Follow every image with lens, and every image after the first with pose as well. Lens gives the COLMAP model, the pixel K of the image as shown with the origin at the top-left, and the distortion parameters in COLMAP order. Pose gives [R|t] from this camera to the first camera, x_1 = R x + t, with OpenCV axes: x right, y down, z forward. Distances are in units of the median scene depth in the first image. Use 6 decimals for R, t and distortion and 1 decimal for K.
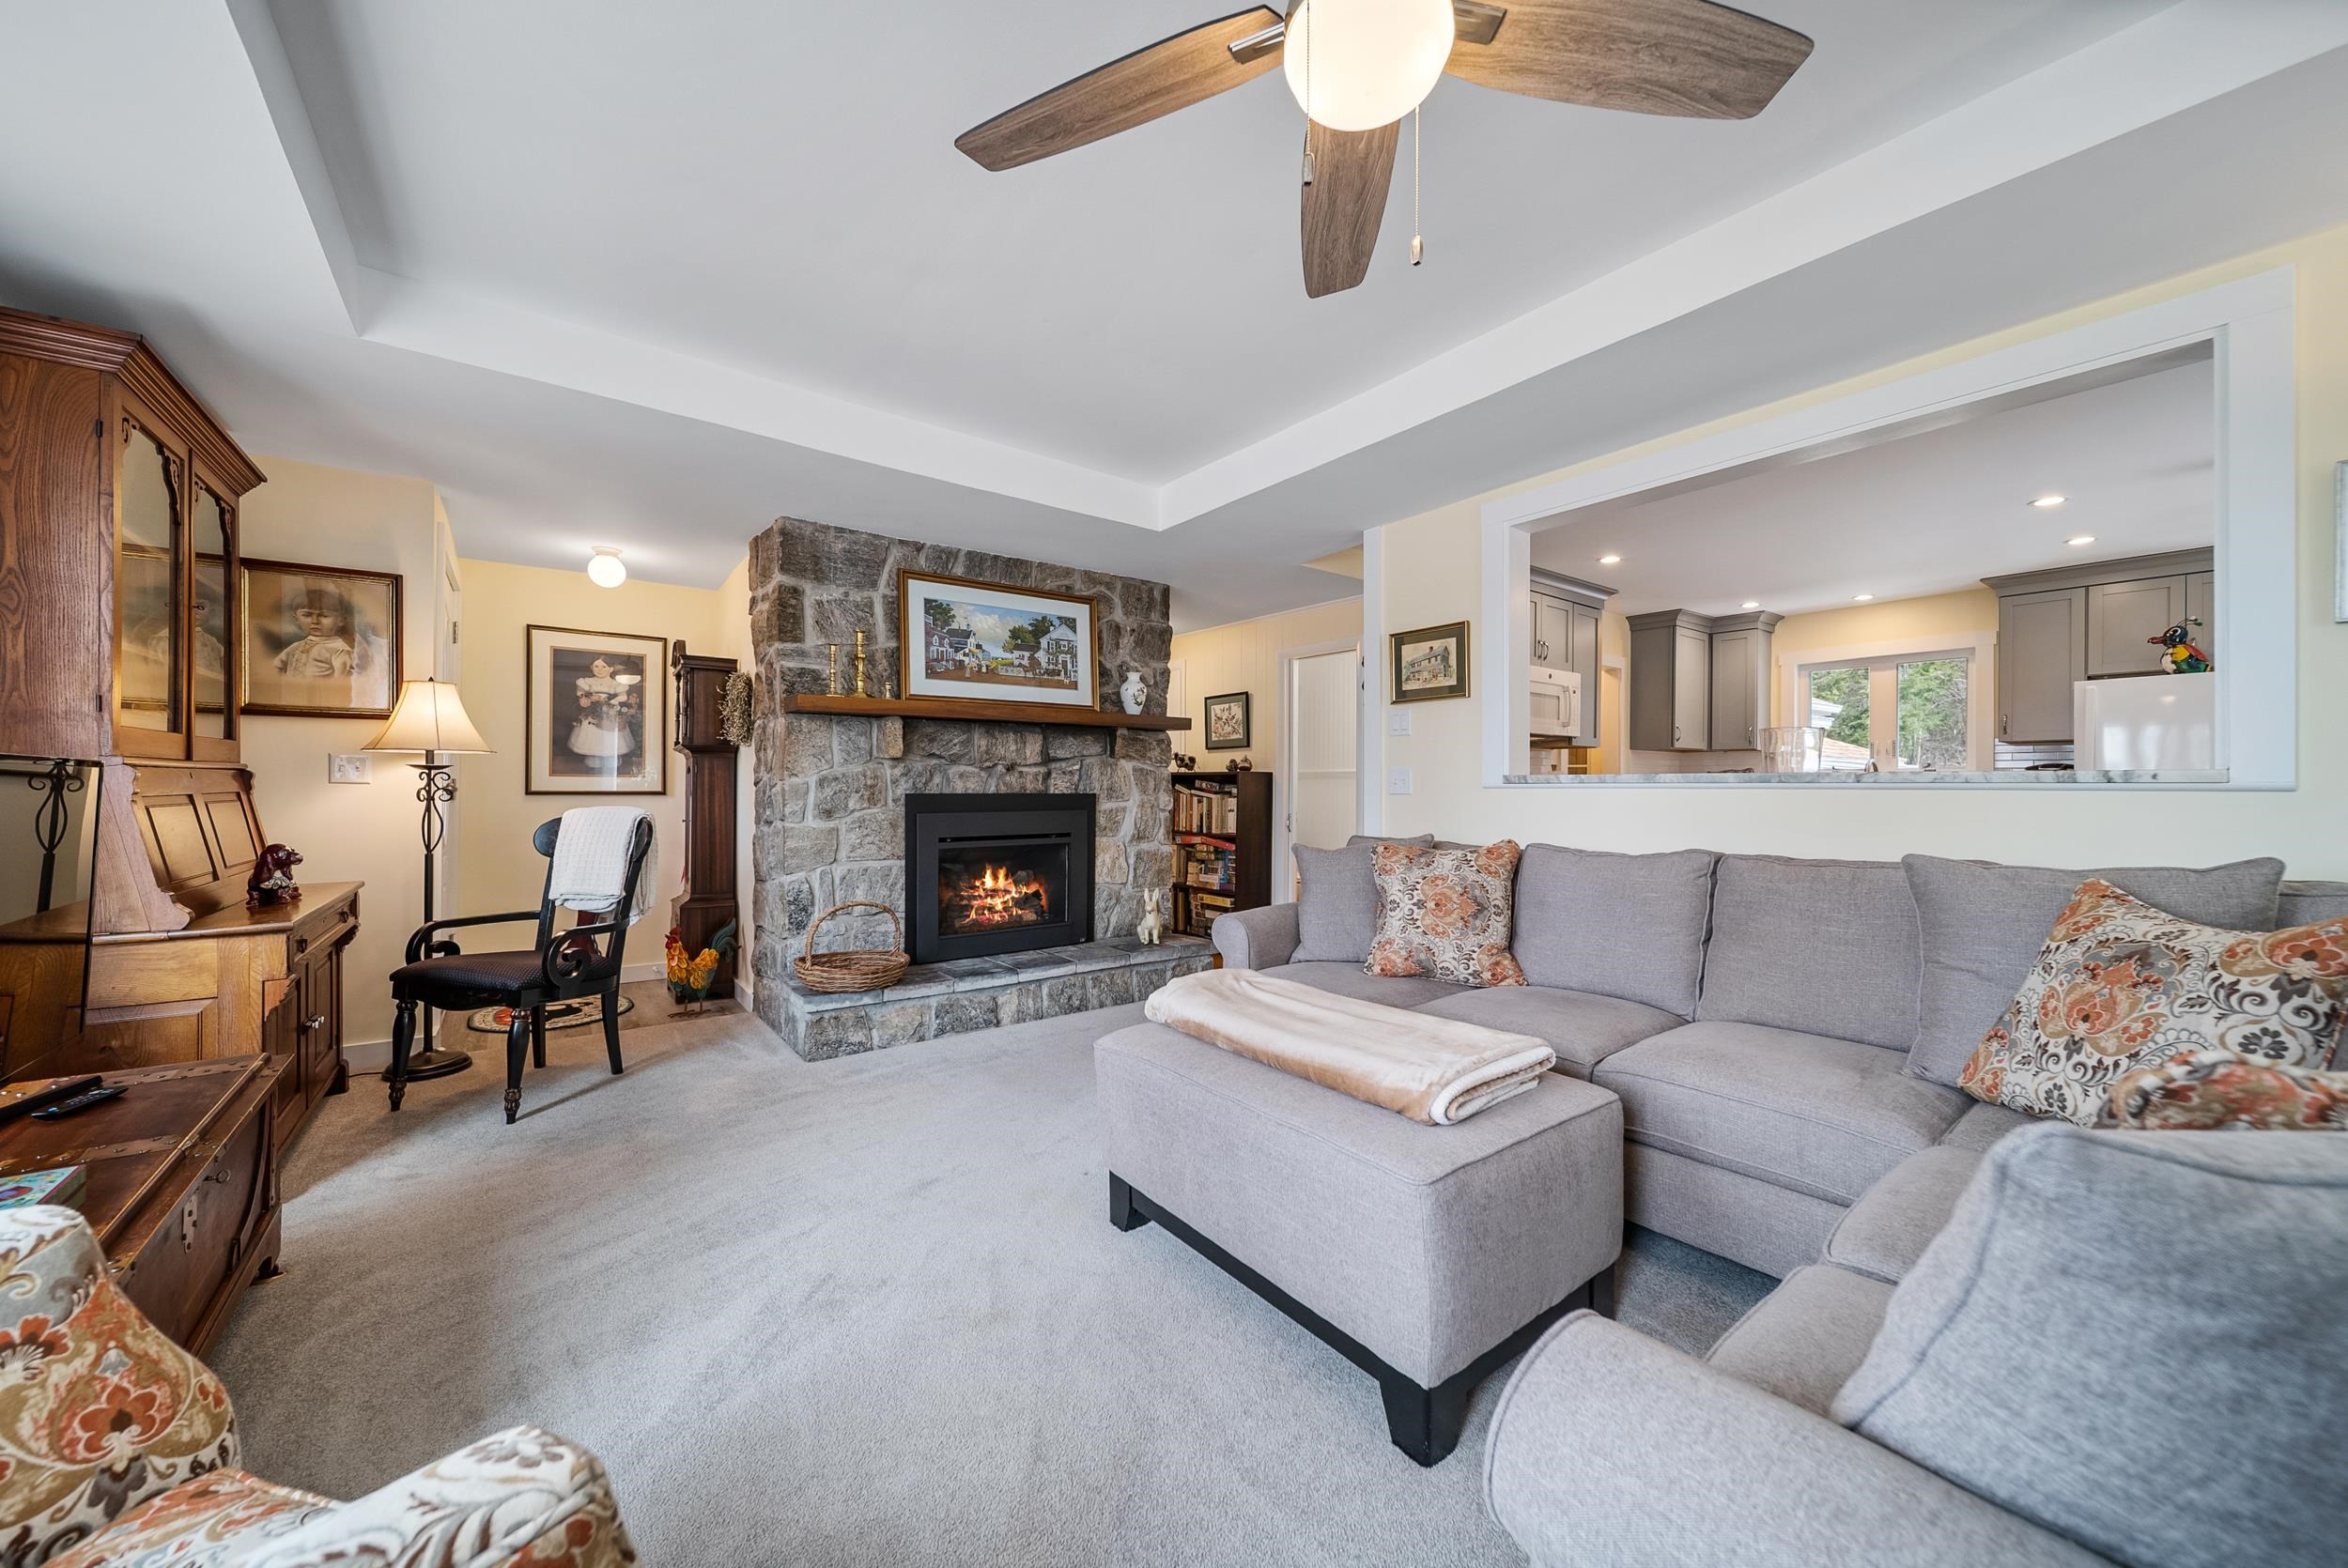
lens RADIAL K [[849.9, 0, 1176.7], [0, 849.9, 790.8], [0, 0, 1]] dist [0.000658, 0.000038]
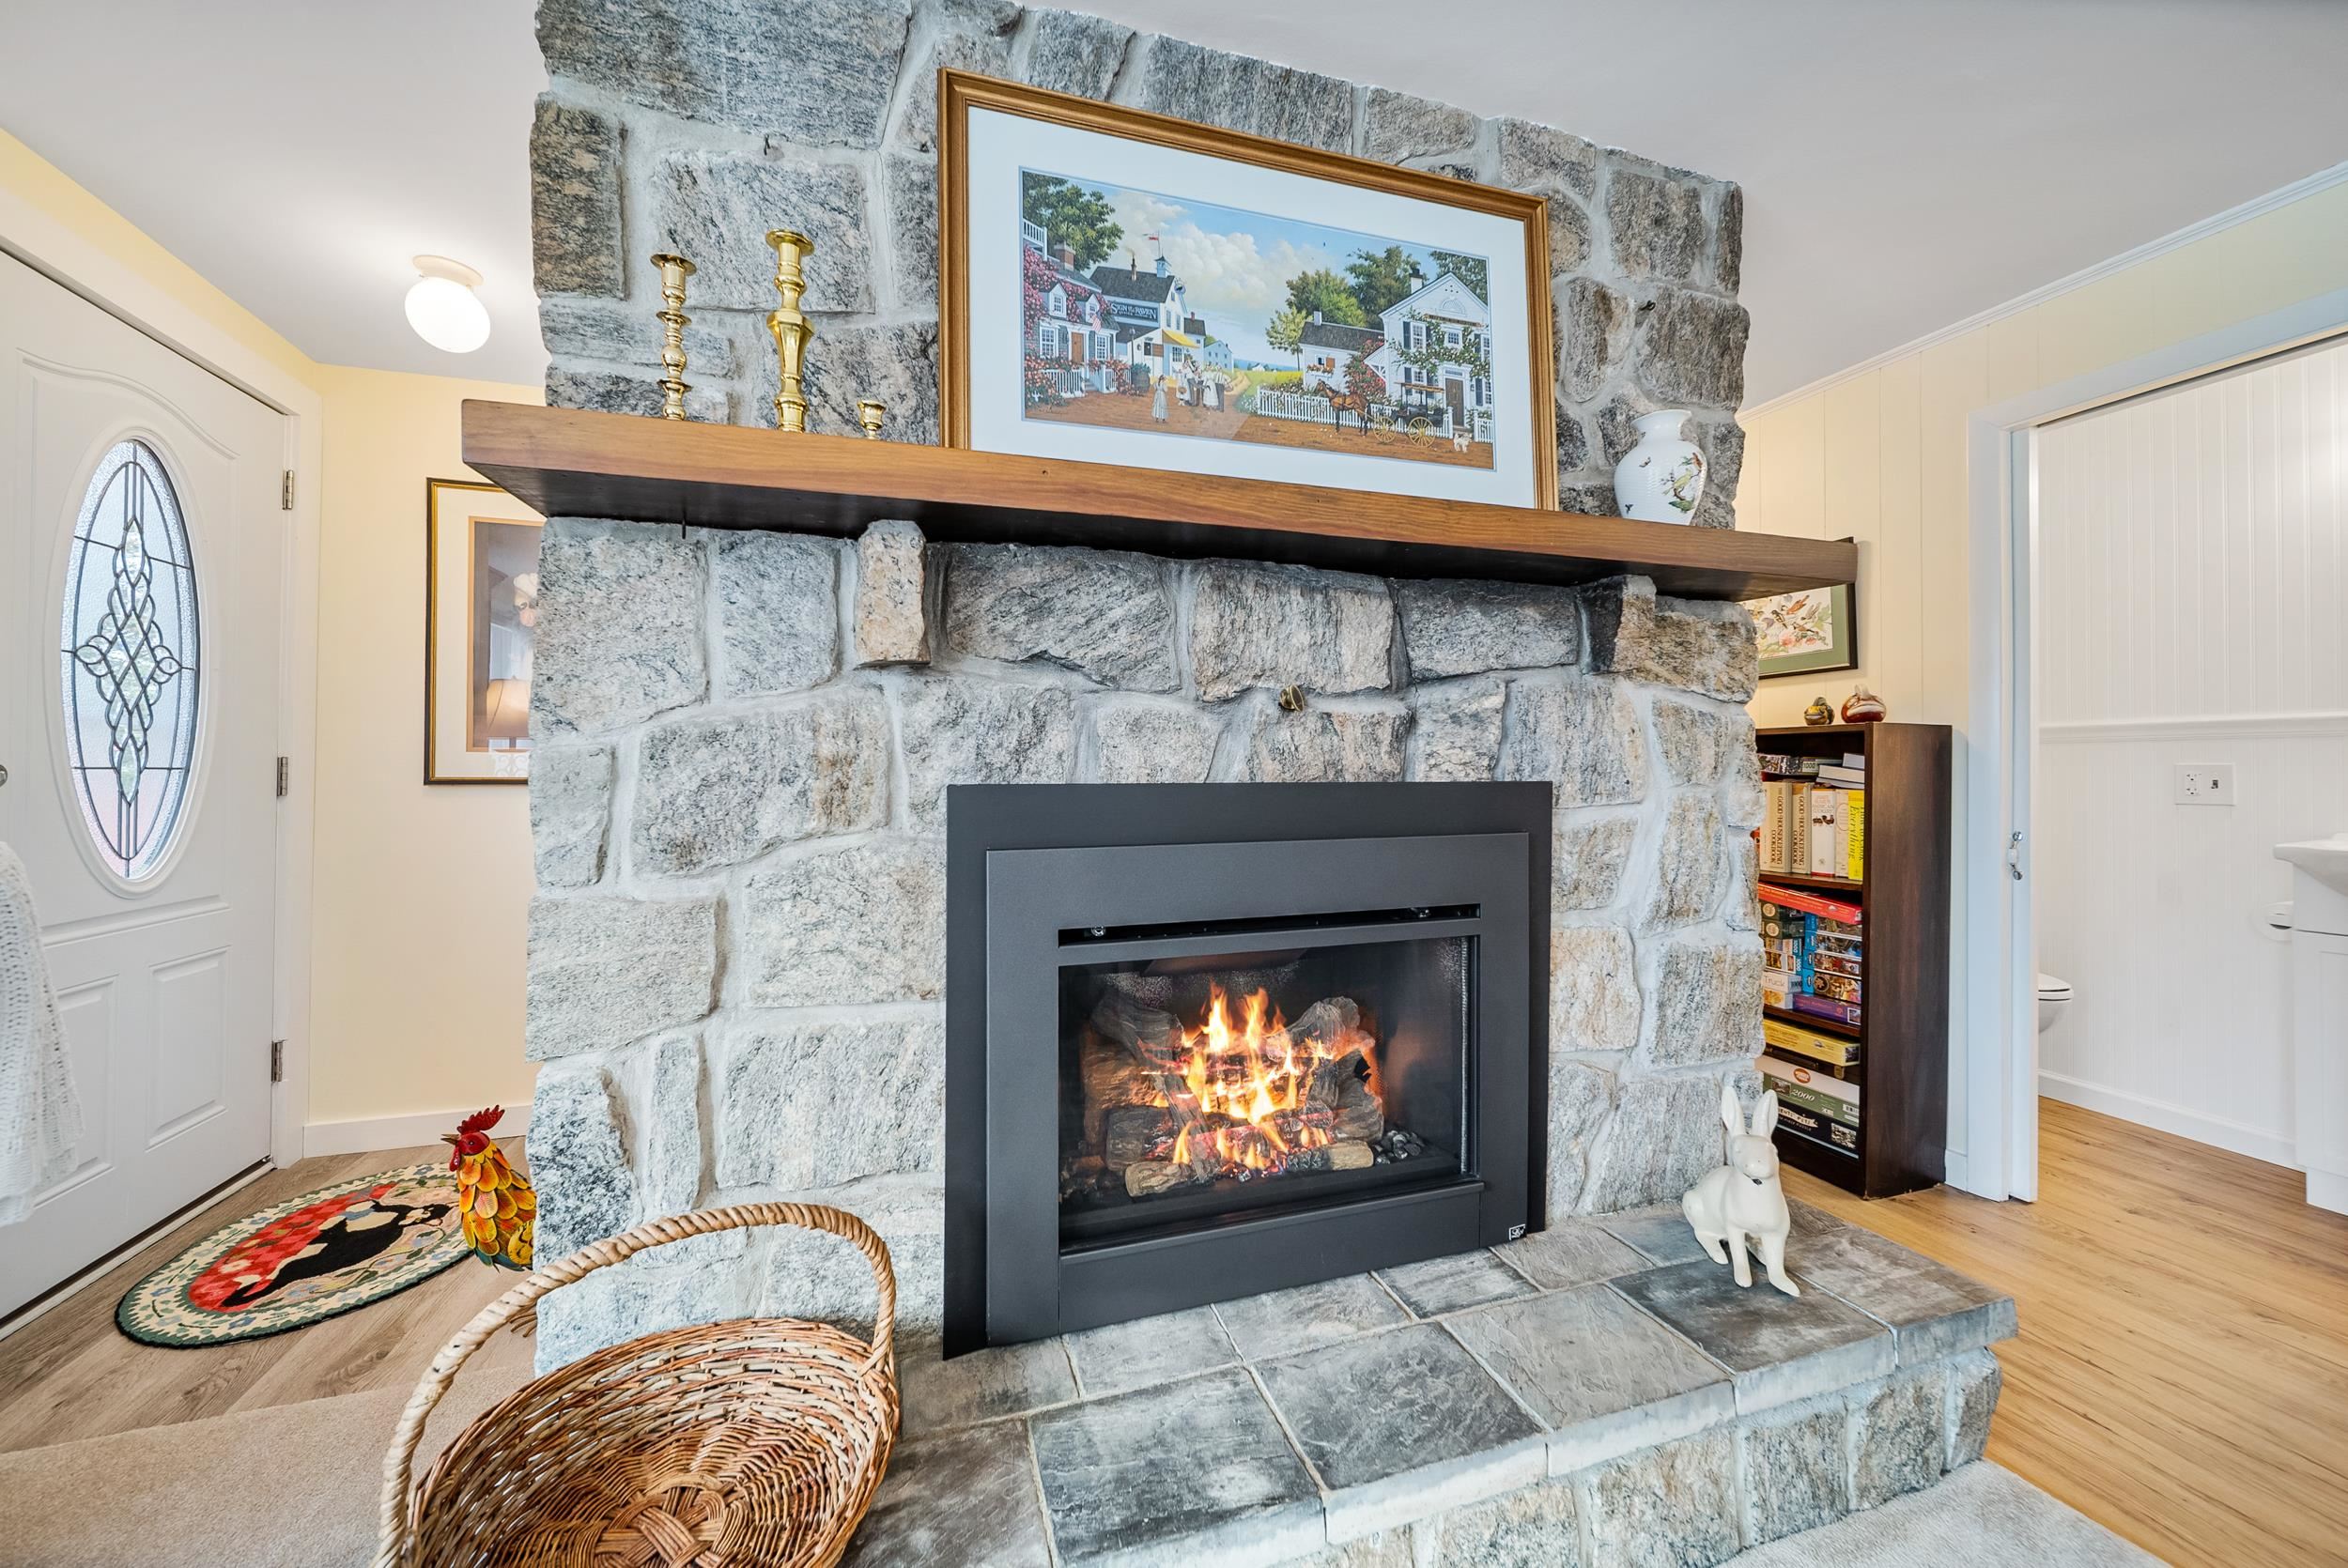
lens RADIAL K [[830.7, 0, 1171.0], [0, 830.7, 776.3], [0, 0, 1]] dist [0.000776, -0.000021]
pose [[0.940544, -0.003480, -0.339655, -0.128111], [0.003760, 0.999993, 0.000167, 0.000460], [0.339652, -0.001434, 0.940550, 0.666666]]
